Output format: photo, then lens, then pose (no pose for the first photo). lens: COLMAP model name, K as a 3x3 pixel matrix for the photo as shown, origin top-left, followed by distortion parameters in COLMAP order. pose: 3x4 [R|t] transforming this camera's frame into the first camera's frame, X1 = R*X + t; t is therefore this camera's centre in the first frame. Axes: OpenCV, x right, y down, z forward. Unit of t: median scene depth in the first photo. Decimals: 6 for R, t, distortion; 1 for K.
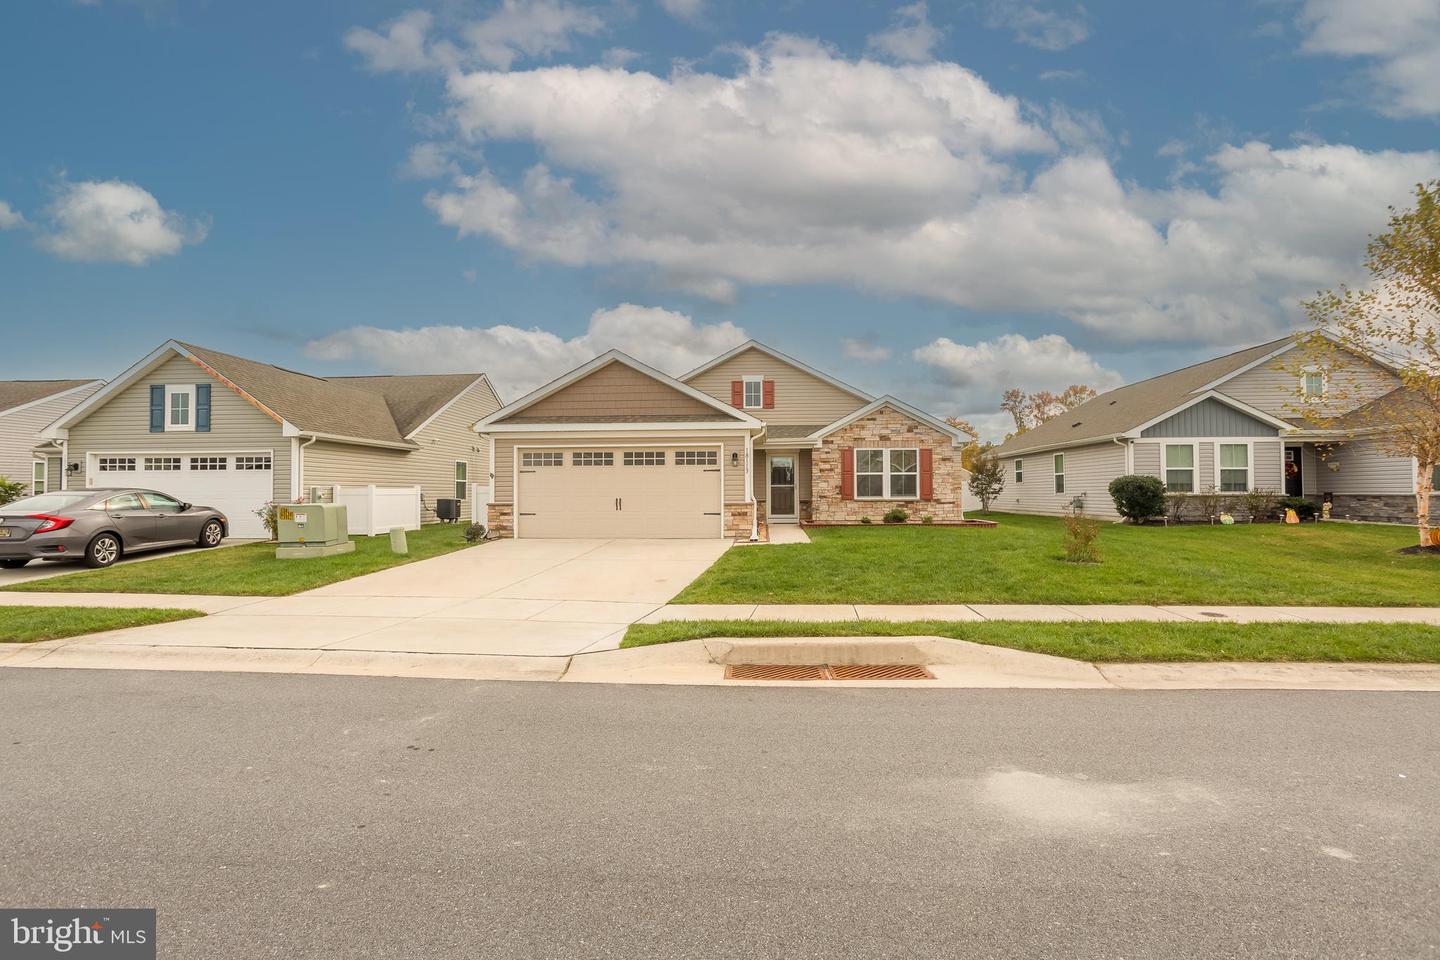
lens RADIAL K [[692.2, 0, 718.4], [0, 692.2, 482.4], [0, 0, 1]] dist [-0.046105, 0.025871]
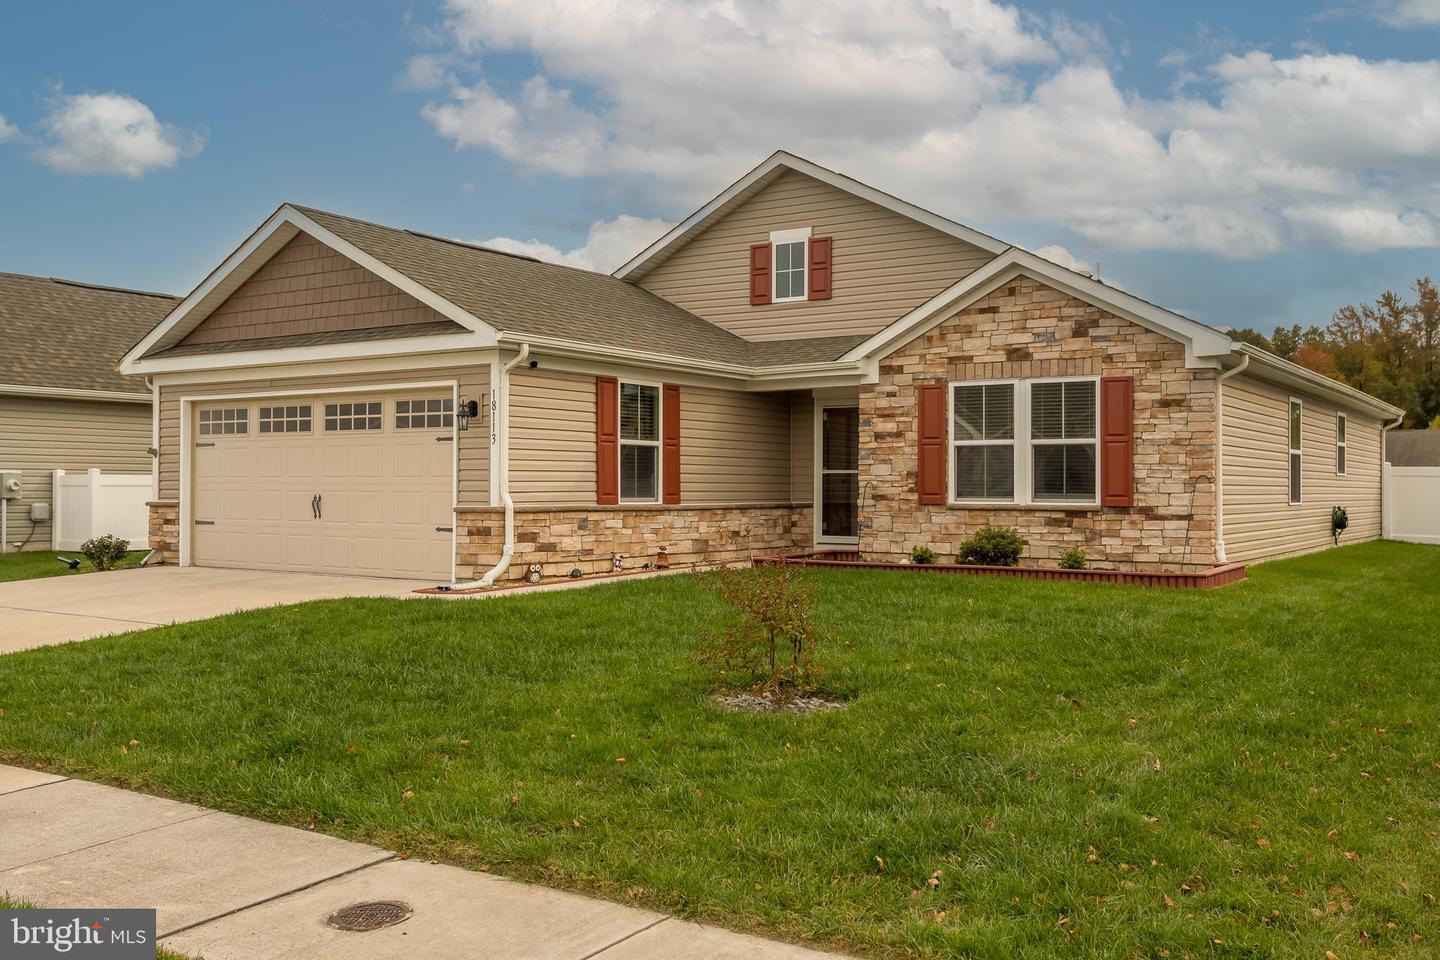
lens RADIAL K [[1310.0, 0, 713.4], [0, 1310.0, 474.9], [0, 0, 1]] dist [0.004261, 0.023200]
pose [[0.866348, 0.002917, -0.499432, 0.472105], [0.000467, 0.999978, 0.006651, 0.001328], [0.499441, -0.005995, 0.866327, 0.243579]]
